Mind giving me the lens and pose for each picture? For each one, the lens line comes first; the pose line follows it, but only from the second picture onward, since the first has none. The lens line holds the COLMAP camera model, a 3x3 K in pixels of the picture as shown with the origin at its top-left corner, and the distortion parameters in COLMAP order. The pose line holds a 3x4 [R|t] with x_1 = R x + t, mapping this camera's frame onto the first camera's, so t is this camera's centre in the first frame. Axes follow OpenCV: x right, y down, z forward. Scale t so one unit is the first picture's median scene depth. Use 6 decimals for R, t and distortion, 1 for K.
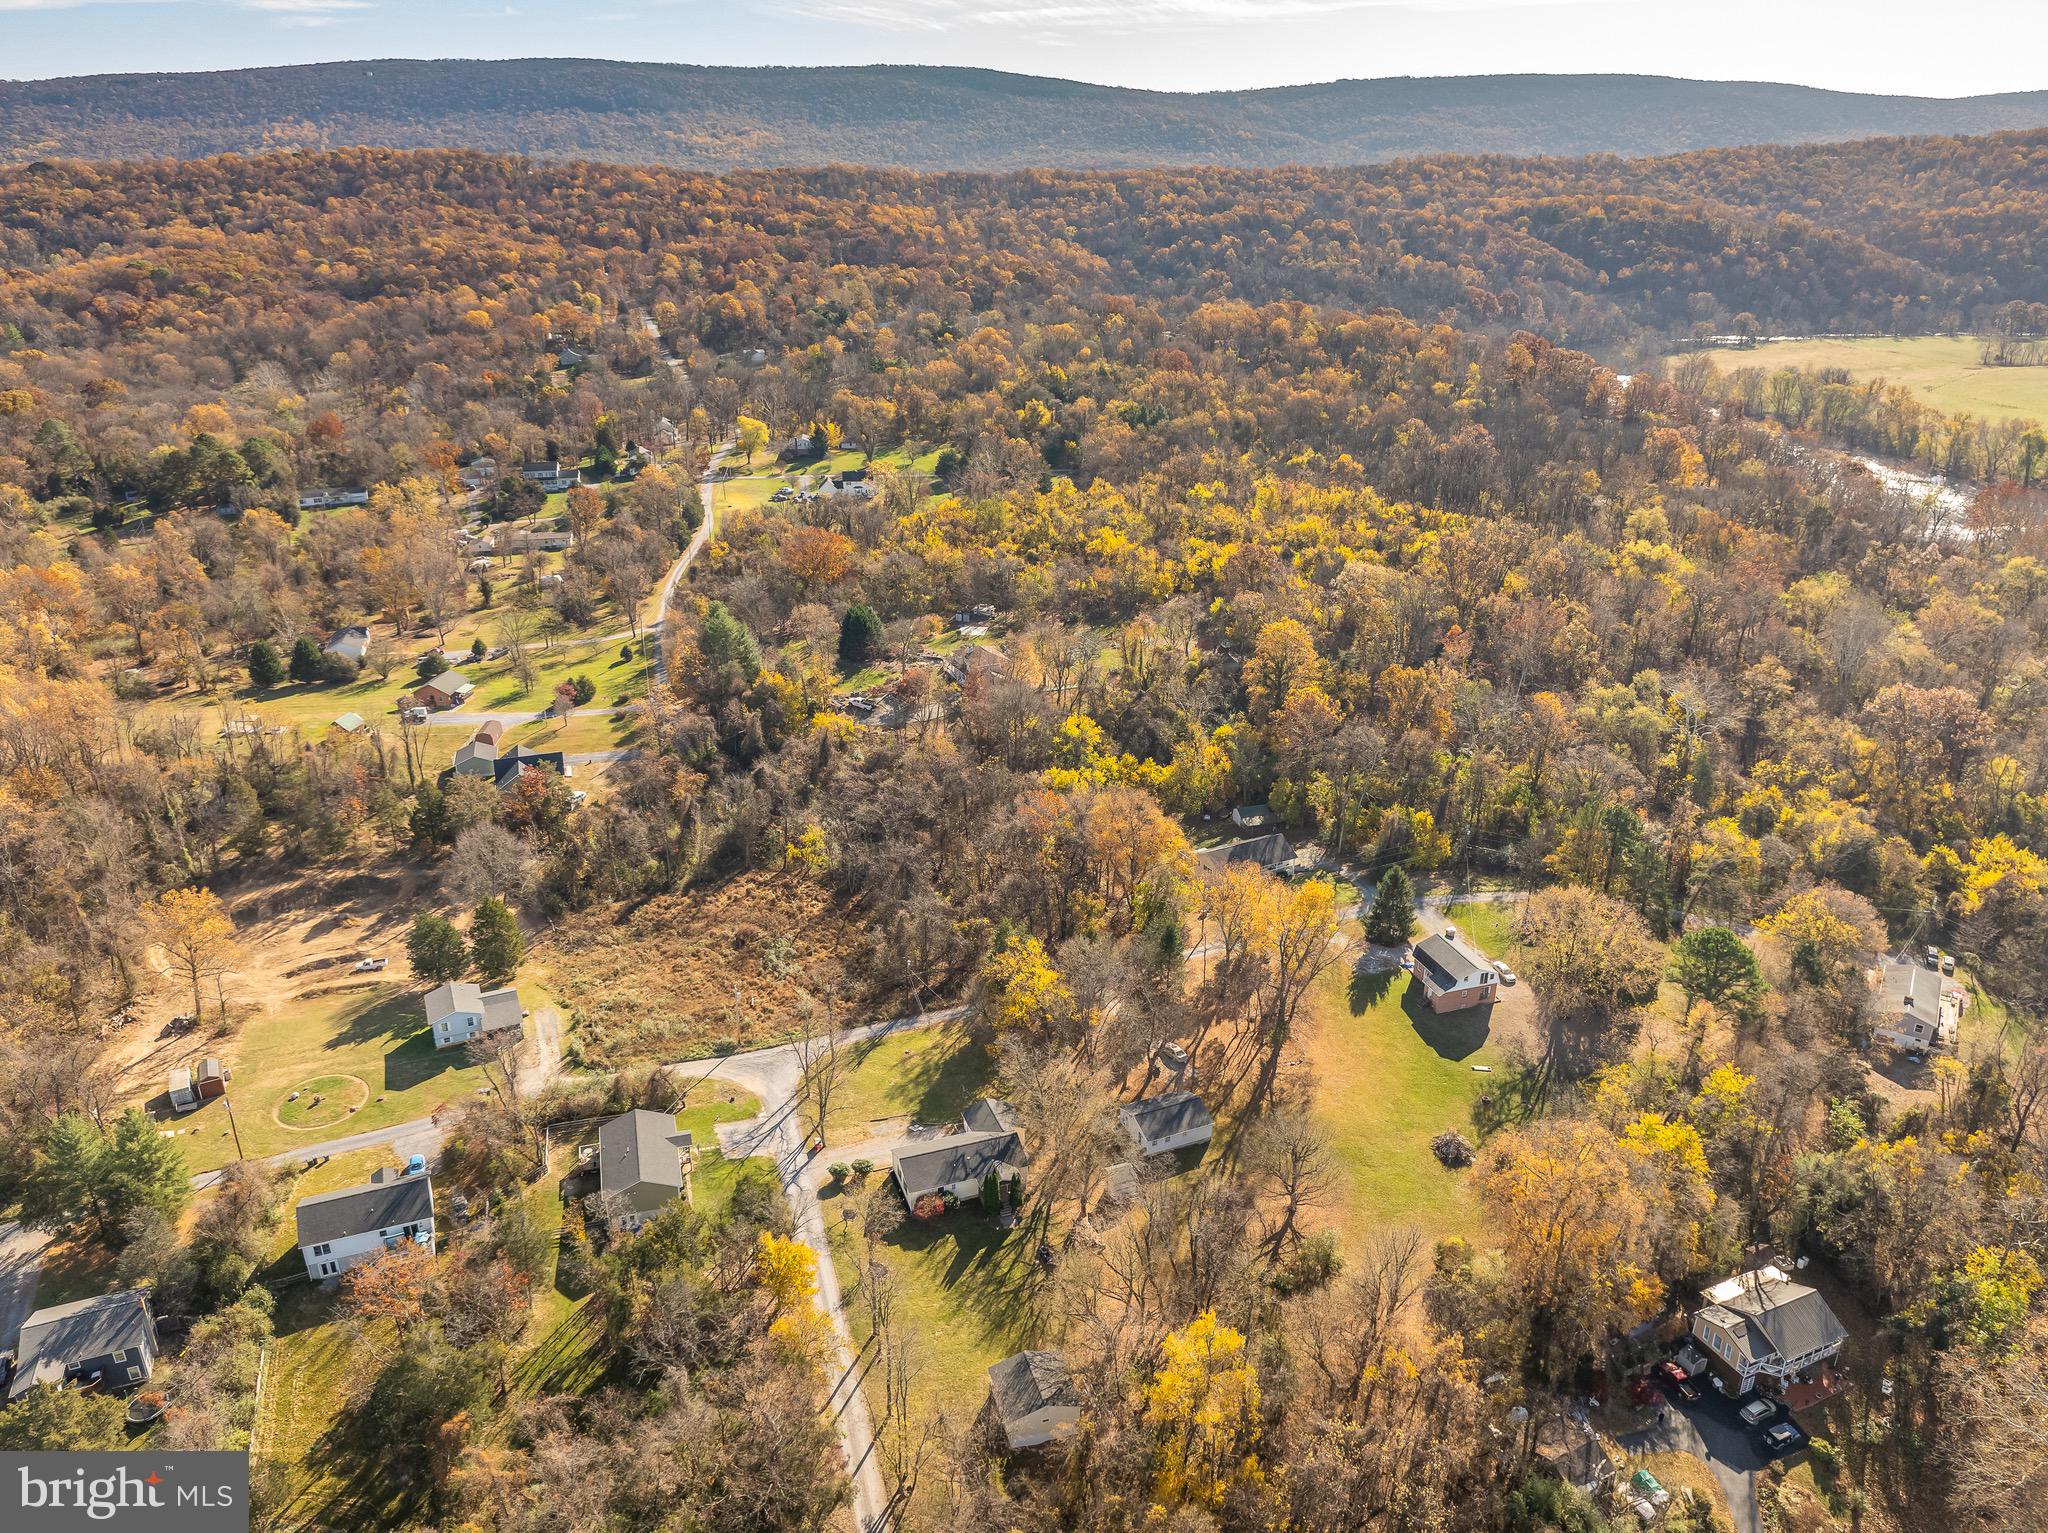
lens RADIAL K [[1427.9, 0, 1024.0], [0, 1427.9, 766.5], [0, 0, 1]] dist [-0.040574, 0.026998]
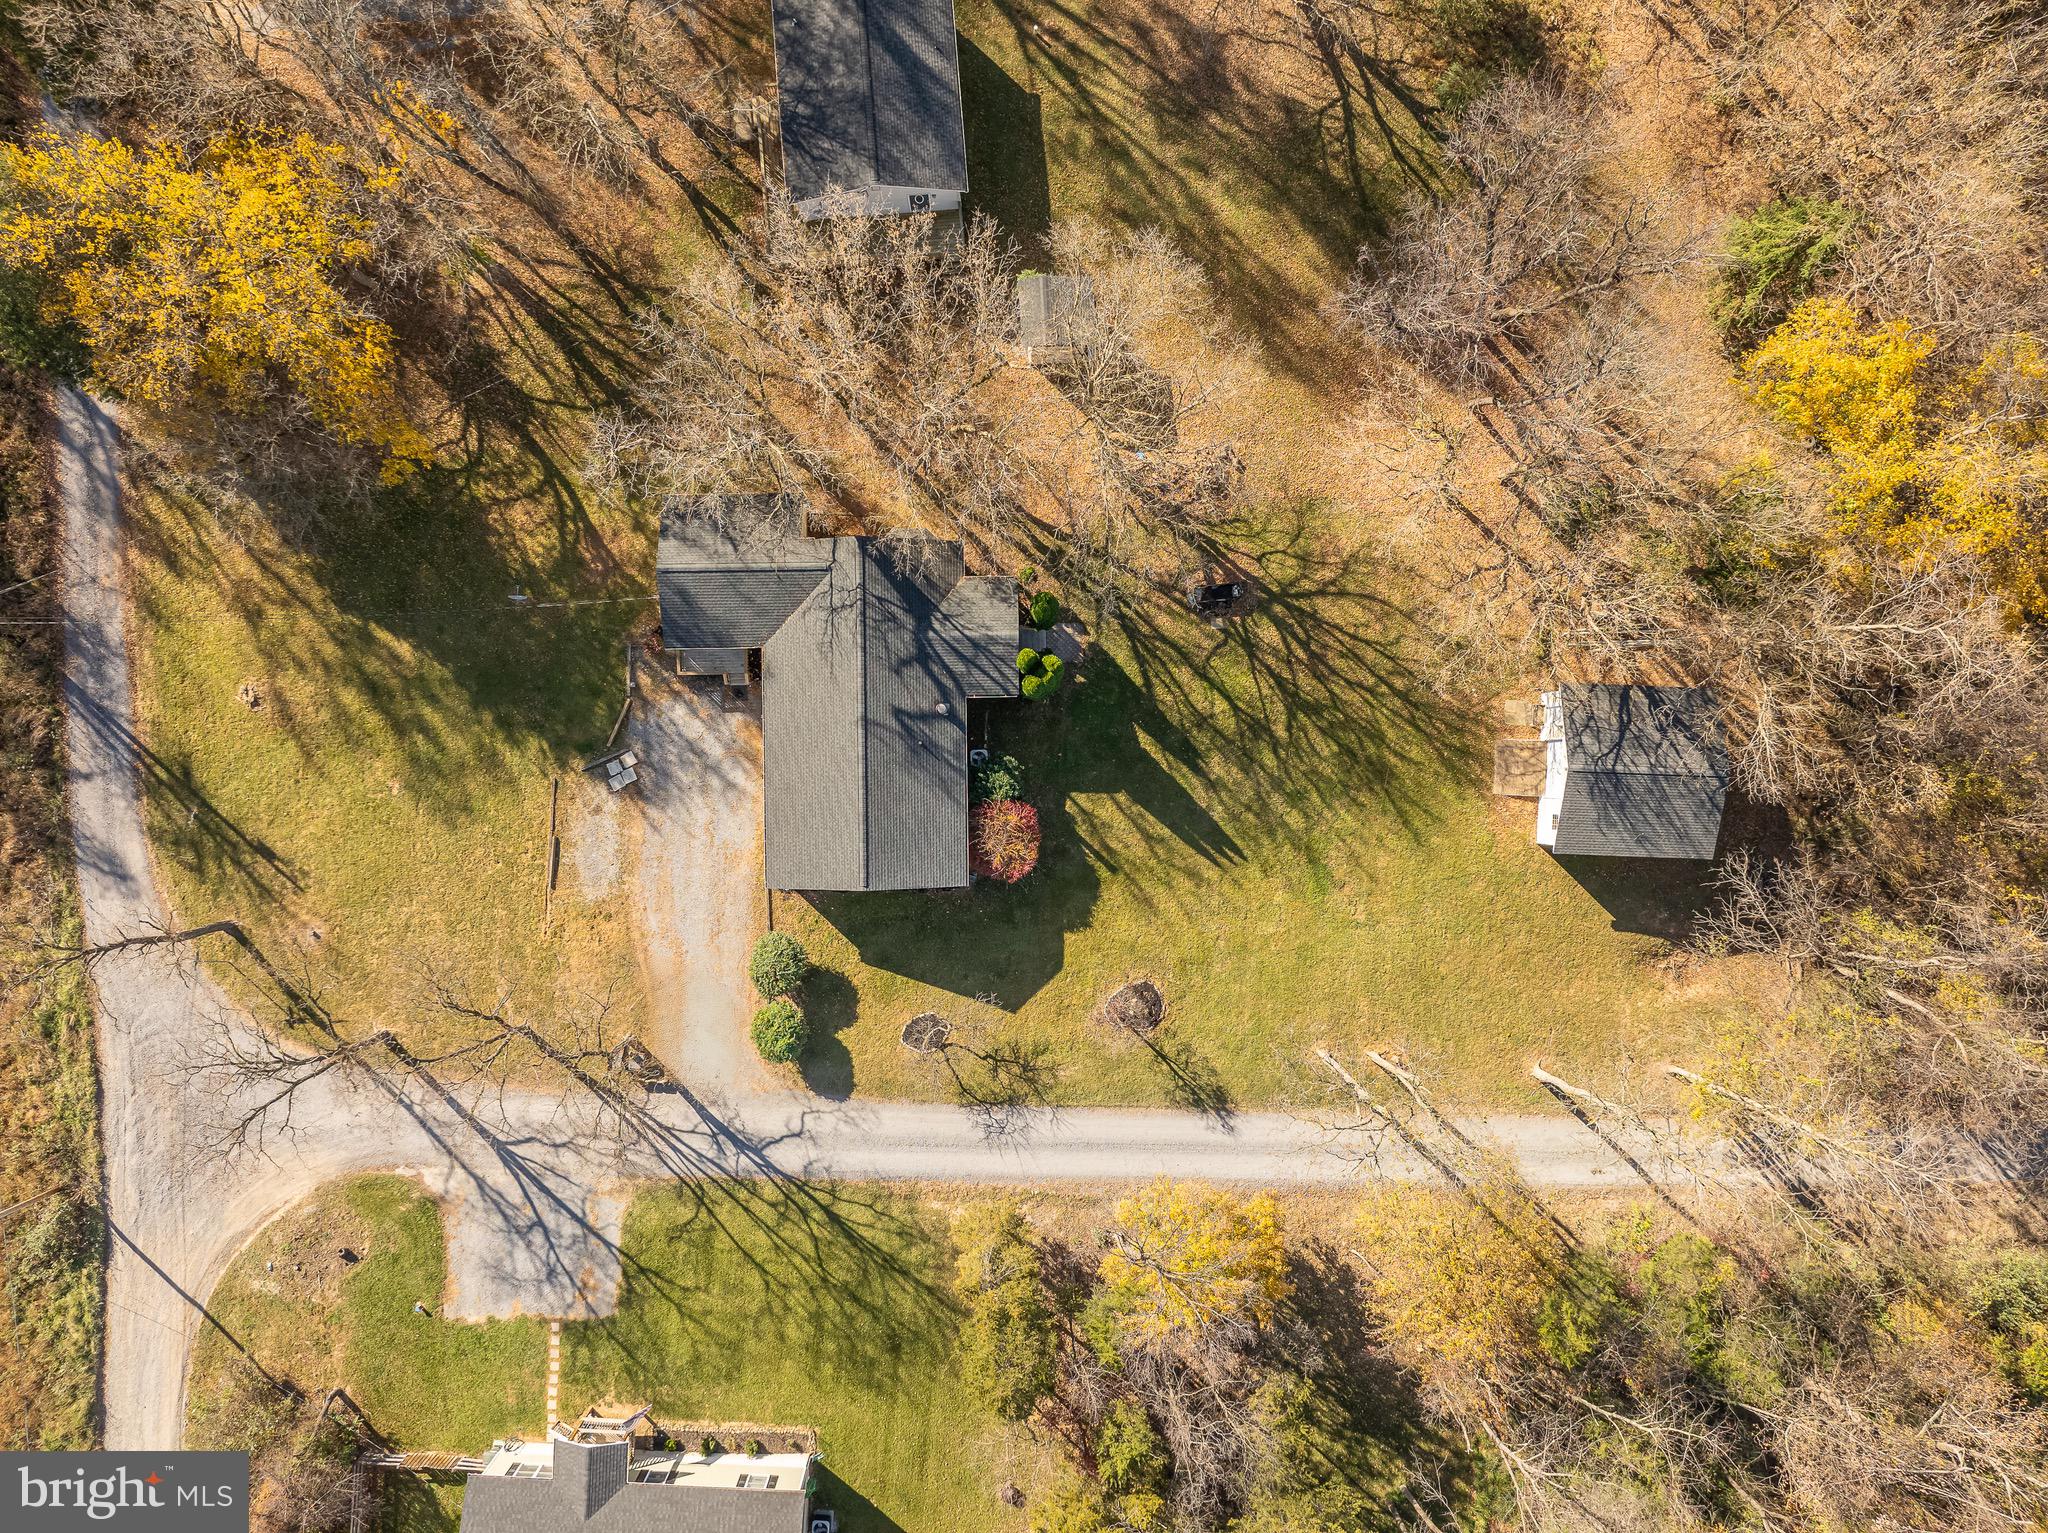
lens RADIAL K [[1427.9, 0, 1024.0], [0, 1427.9, 766.5], [0, 0, 1]] dist [-0.040574, 0.026998]
pose [[0.325728, -0.945361, 0.013958, -0.049169], [0.353524, 0.135474, 0.925563, -0.039277], [-0.876882, -0.296547, 0.378336, 0.809702]]
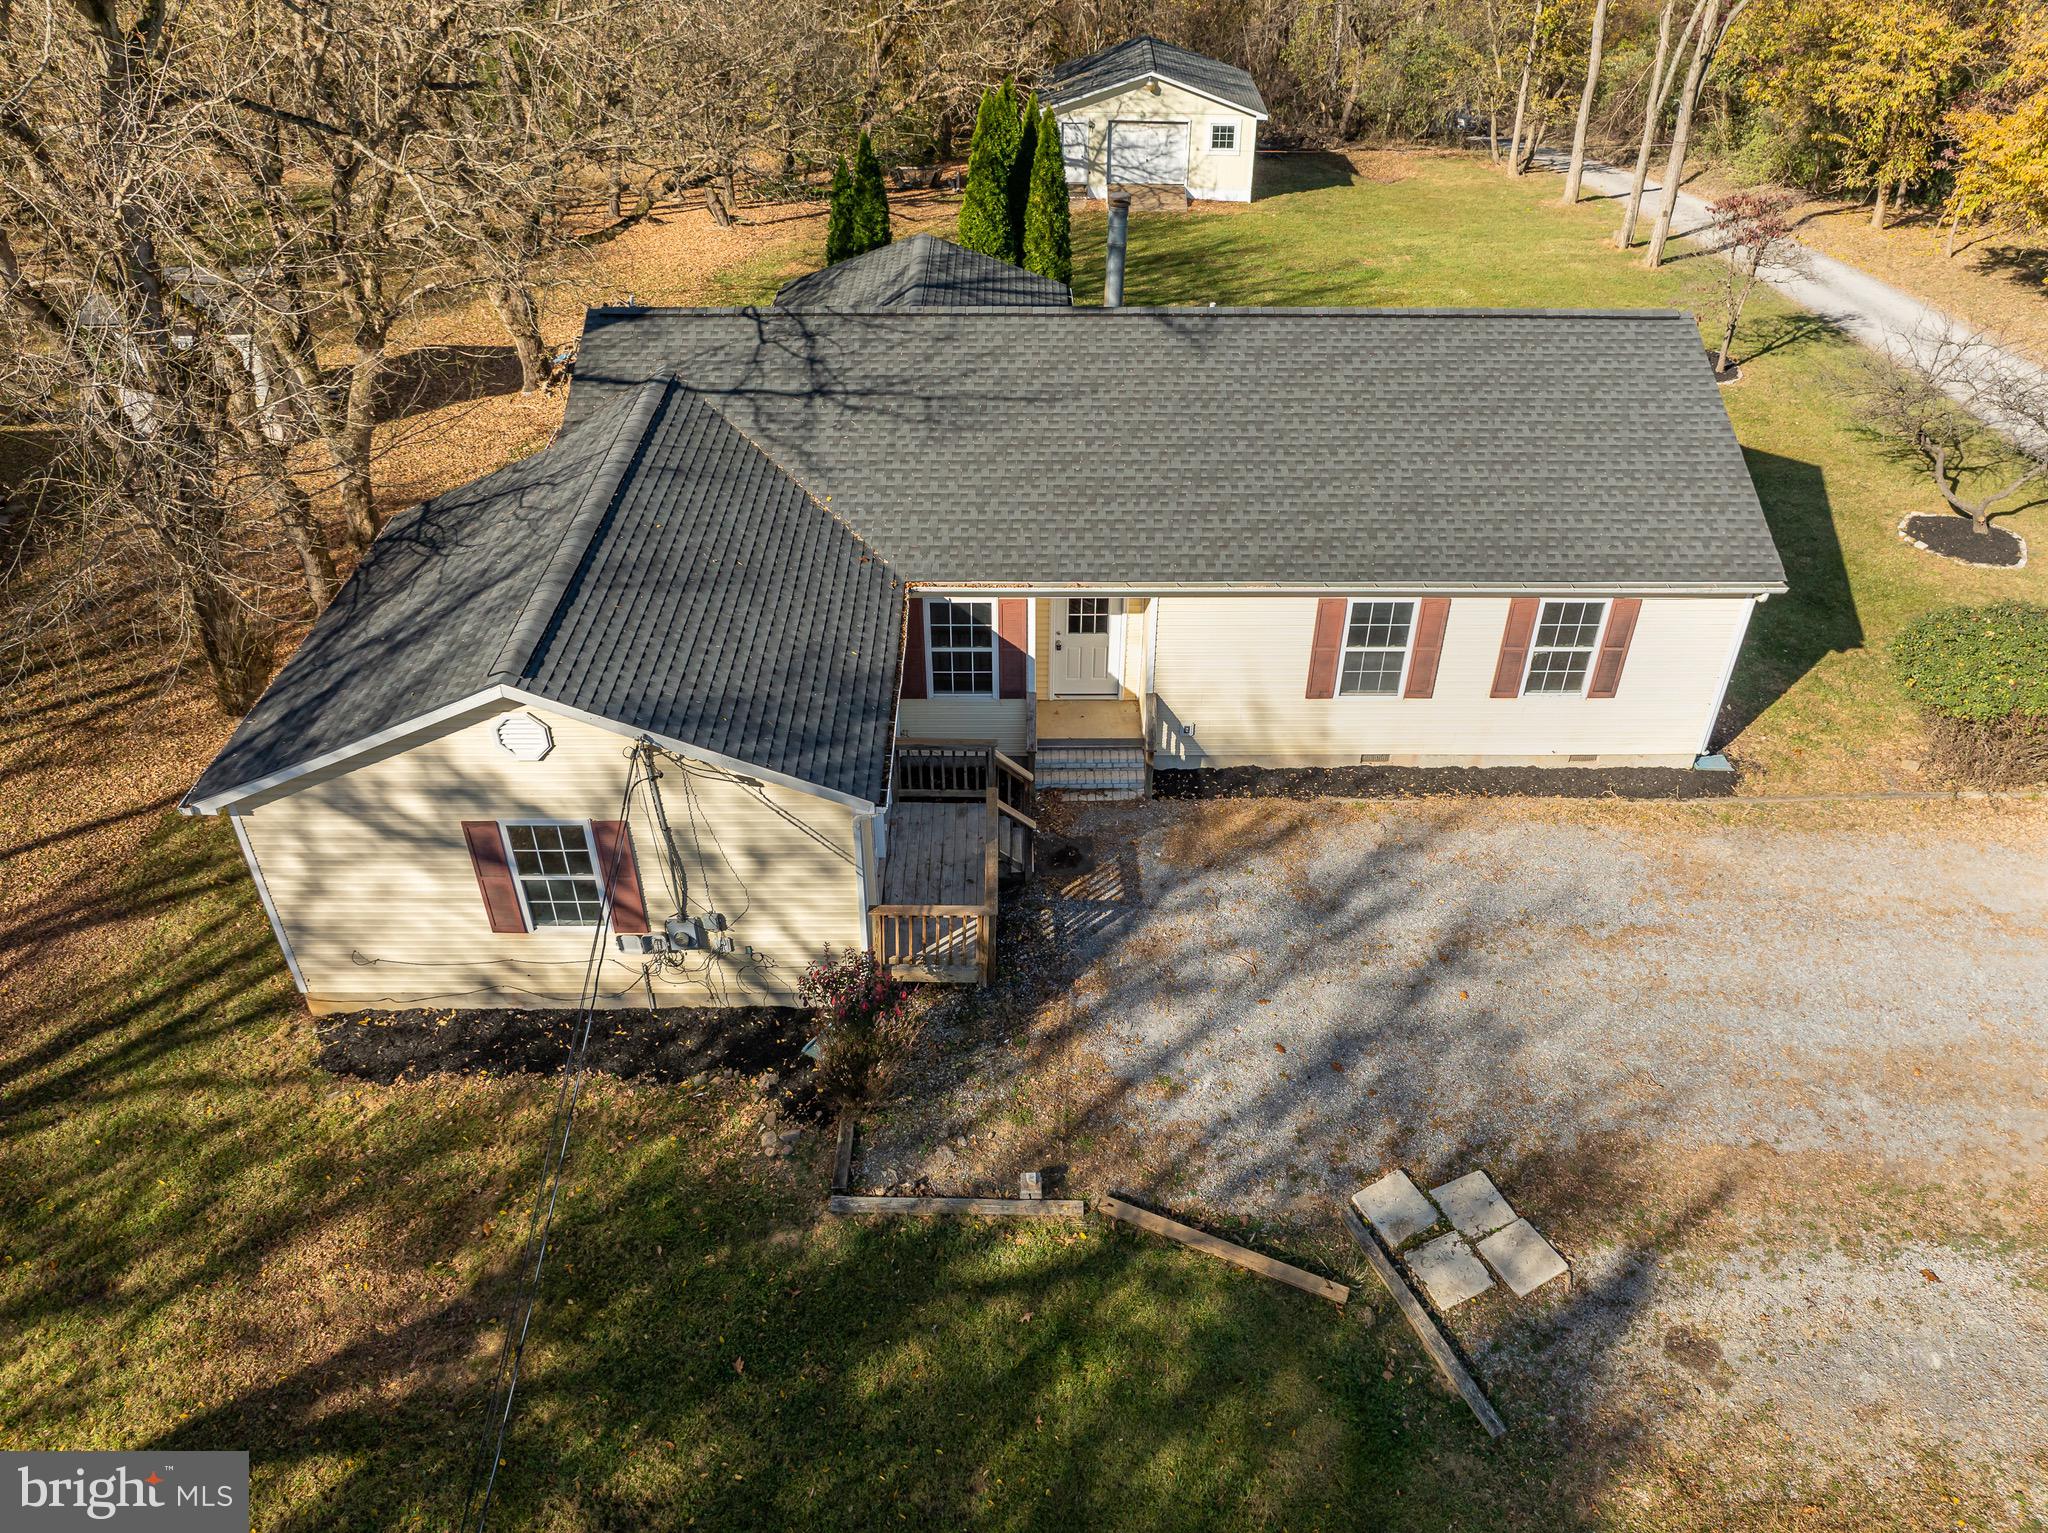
lens RADIAL K [[1427.9, 0, 1024.0], [0, 1427.9, 766.5], [0, 0, 1]] dist [-0.040574, 0.026998]
pose [[-0.942987, -0.199748, 0.266225, -0.071399], [0.121663, 0.537655, 0.834341, 0.187620], [-0.309795, 0.819163, -0.482700, 1.059762]]
